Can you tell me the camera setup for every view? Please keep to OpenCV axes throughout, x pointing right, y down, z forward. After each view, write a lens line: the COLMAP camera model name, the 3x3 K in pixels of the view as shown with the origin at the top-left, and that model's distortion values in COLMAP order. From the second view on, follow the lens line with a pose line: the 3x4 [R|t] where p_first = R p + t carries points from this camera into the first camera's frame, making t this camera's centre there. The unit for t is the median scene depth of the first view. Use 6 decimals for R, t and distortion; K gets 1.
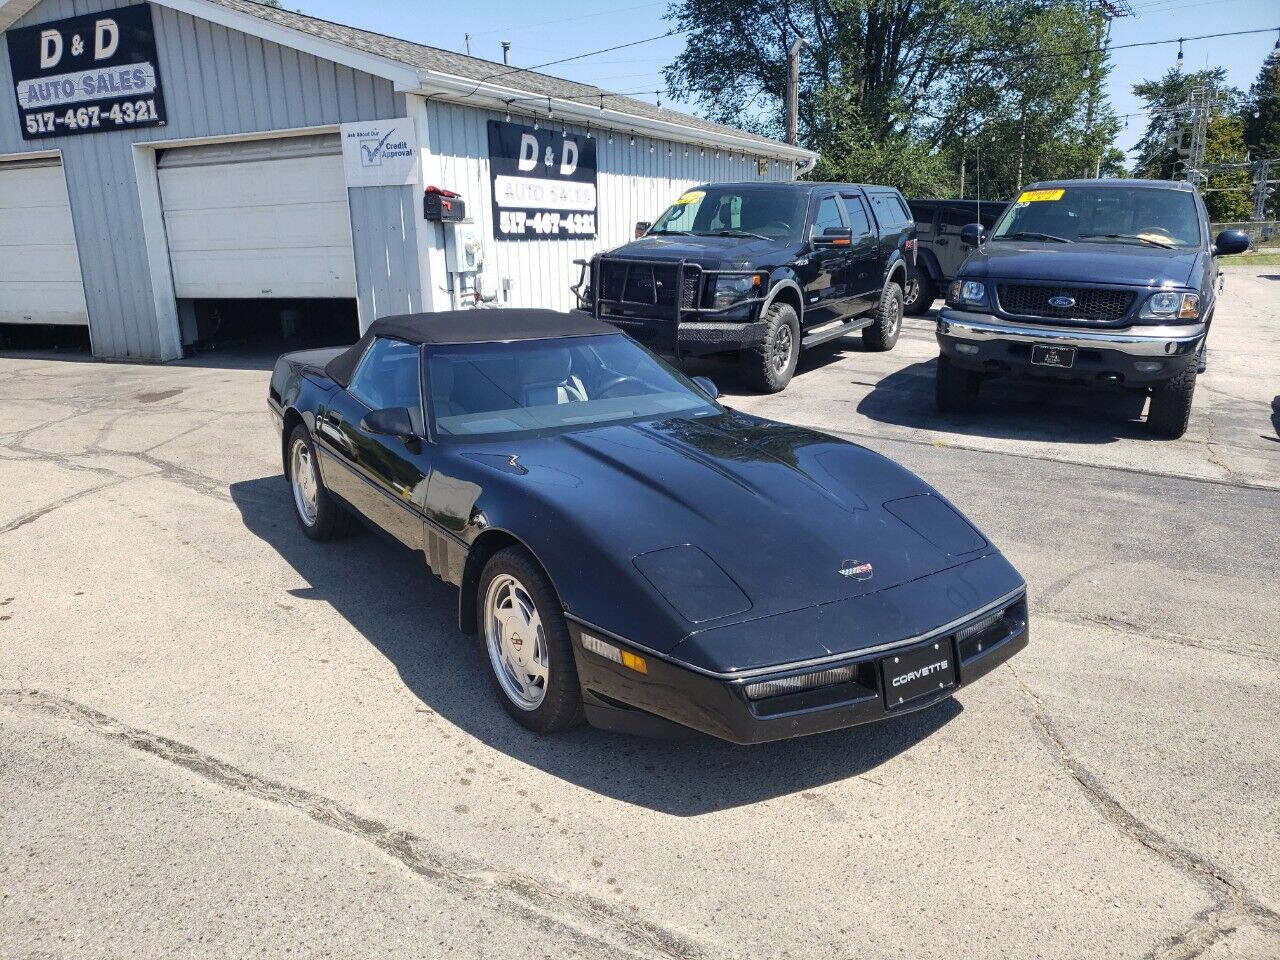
lens RADIAL K [[1009.5, 0, 636.1], [0, 1009.5, 483.6], [0, 0, 1]] dist [0.012133, 0.002545]
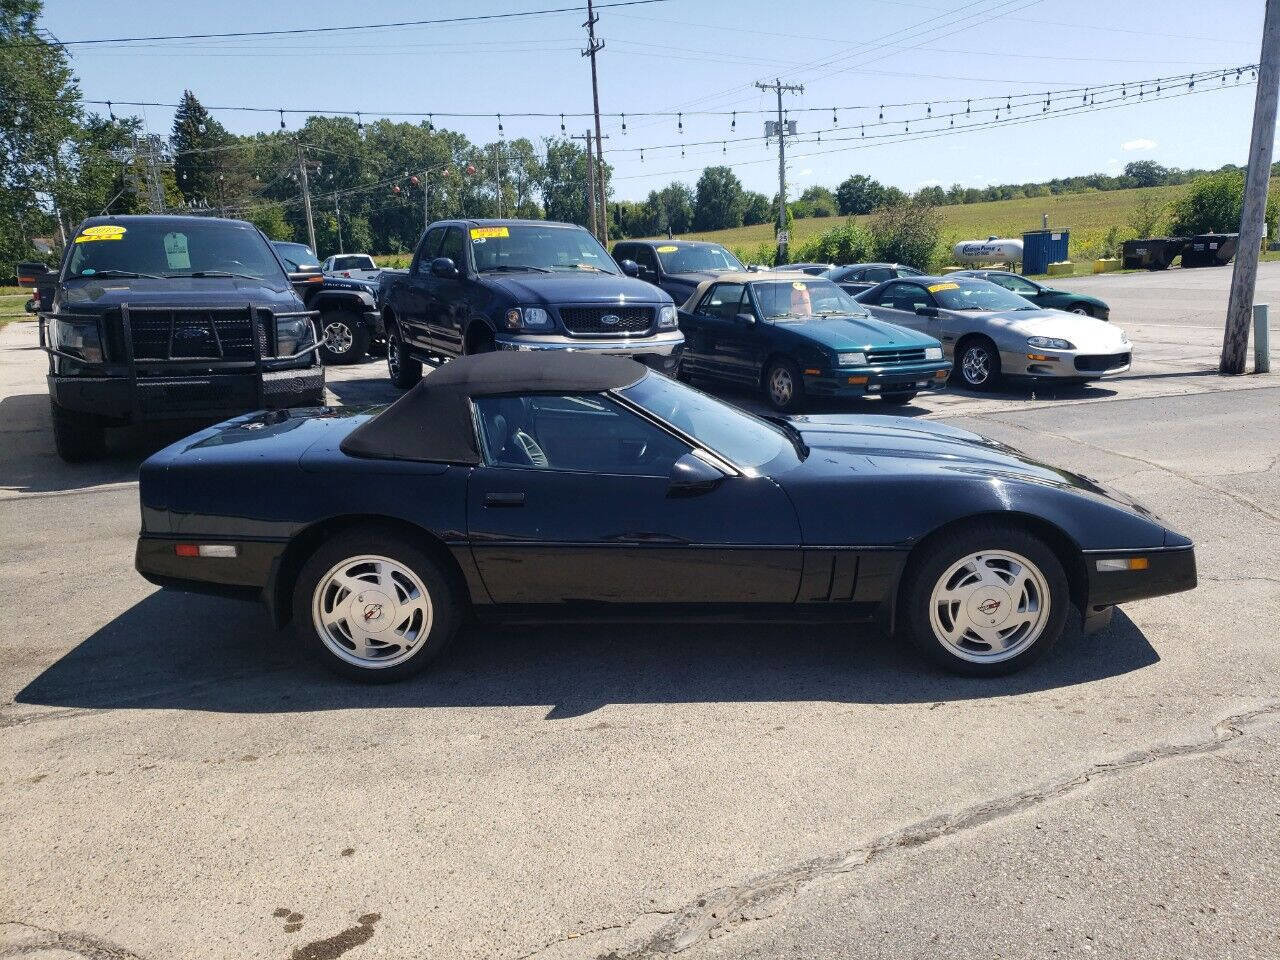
lens RADIAL K [[996.5, 0, 663.0], [0, 996.5, 503.1], [0, 0, 1]] dist [0.009484, 0.005835]
pose [[0.553130, -0.218441, 0.803947, -0.428539], [0.233595, 0.966967, 0.102019, -0.057011], [-0.799675, 0.131368, 0.585885, 0.217170]]
